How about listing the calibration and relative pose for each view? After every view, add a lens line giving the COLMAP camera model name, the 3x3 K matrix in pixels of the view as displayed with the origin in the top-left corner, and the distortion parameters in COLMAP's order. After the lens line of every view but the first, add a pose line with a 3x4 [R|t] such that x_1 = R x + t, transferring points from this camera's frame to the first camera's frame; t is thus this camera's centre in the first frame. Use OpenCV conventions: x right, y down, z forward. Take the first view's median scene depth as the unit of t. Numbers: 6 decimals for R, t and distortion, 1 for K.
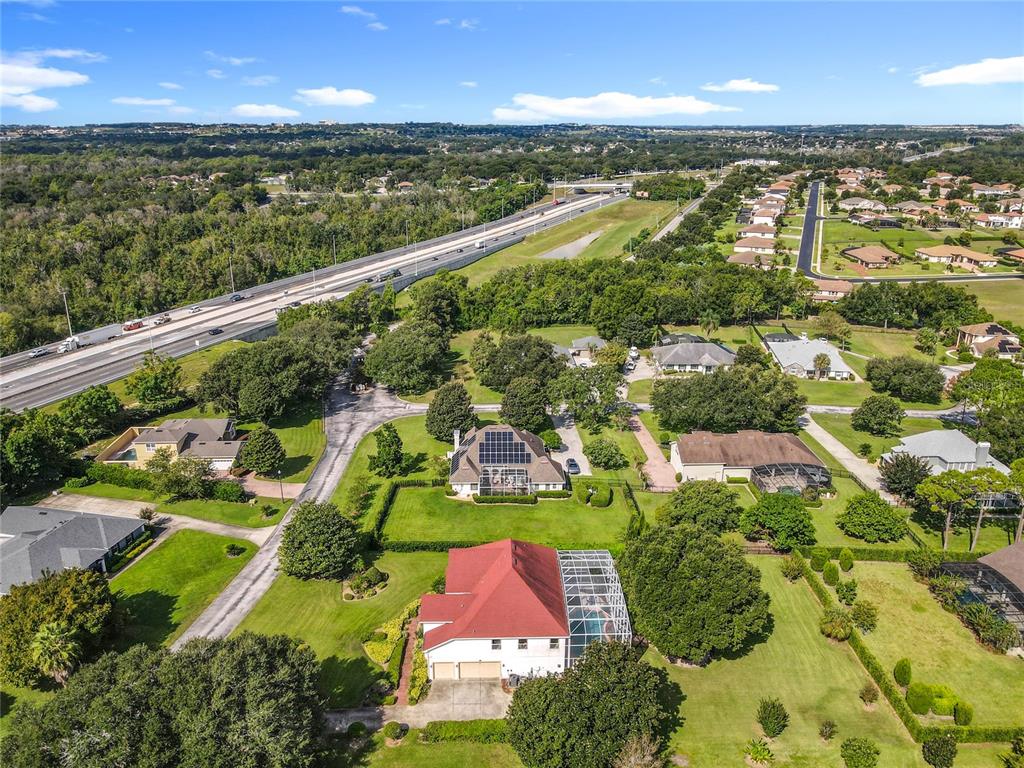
lens RADIAL K [[810.6, 0, 504.9], [0, 810.6, 380.9], [0, 0, 1]] dist [0.022339, 0.006515]
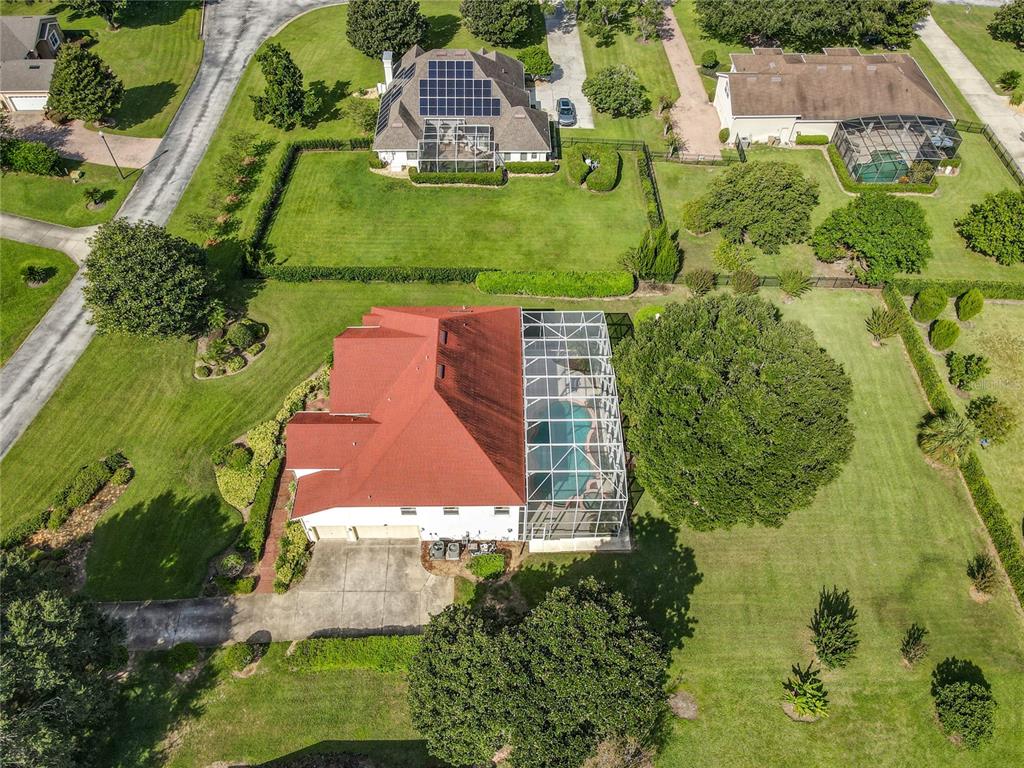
lens RADIAL K [[810.6, 0, 504.9], [0, 810.6, 380.9], [0, 0, 1]] dist [0.022339, 0.006515]
pose [[0.999911, 0.012532, -0.004537, 0.042861], [-0.008366, 0.855149, 0.518315, -0.055223], [0.010376, -0.518231, 0.855178, 0.343839]]
